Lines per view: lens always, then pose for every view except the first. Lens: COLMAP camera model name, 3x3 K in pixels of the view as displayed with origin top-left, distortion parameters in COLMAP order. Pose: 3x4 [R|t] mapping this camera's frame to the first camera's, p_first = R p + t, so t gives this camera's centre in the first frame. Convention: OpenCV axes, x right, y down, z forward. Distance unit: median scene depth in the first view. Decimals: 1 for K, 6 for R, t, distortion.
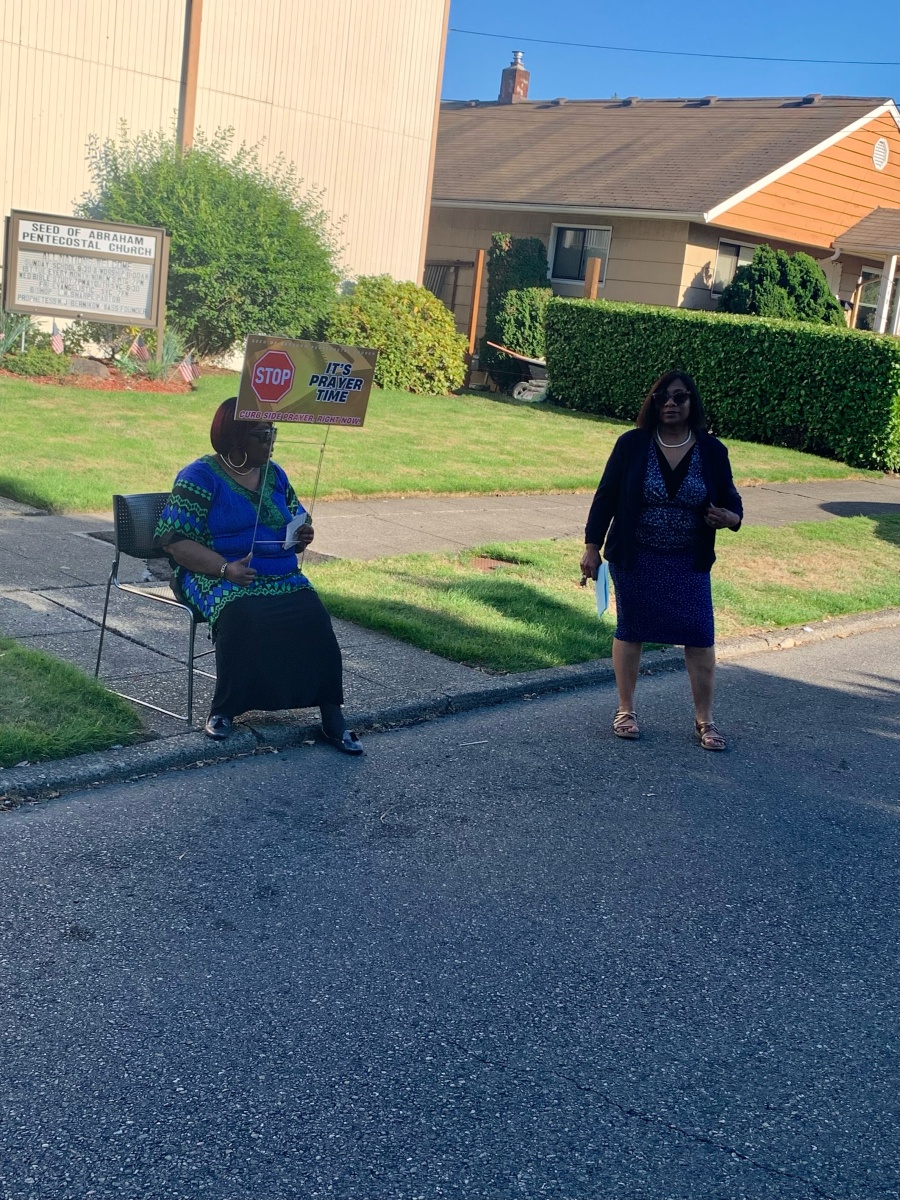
lens RADIAL K [[1387.7, 0, 449.7], [0, 1387.7, 588.7], [0, 0, 1]] dist [0.041079, 0.000000]
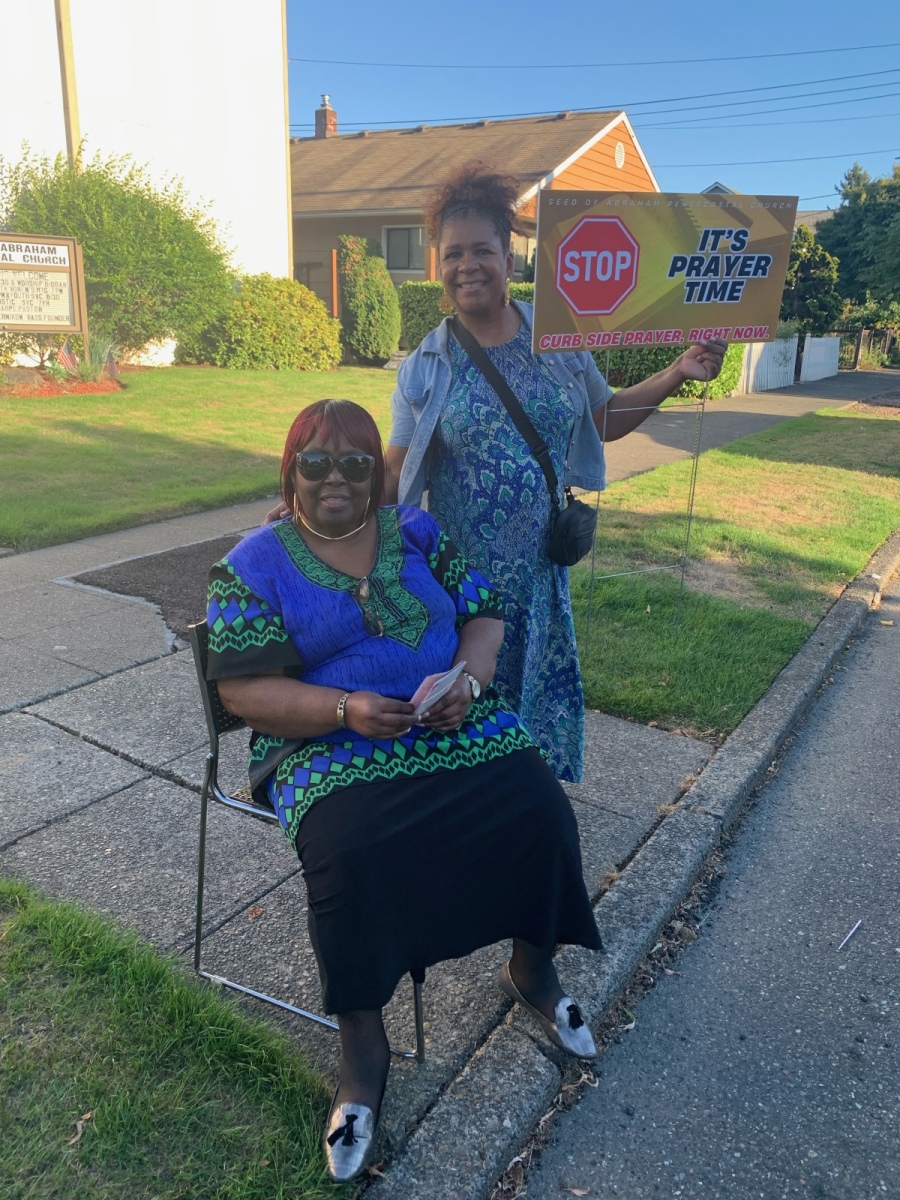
lens RADIAL K [[899.7, 0, 440.7], [0, 899.7, 579.5], [0, 0, 1]] dist [0.007556, -0.000926]
pose [[0.979129, -0.132378, 0.154213, -0.059955], [0.116482, 0.987309, 0.107949, -0.035356], [-0.166546, -0.087733, 0.982123, 0.212624]]
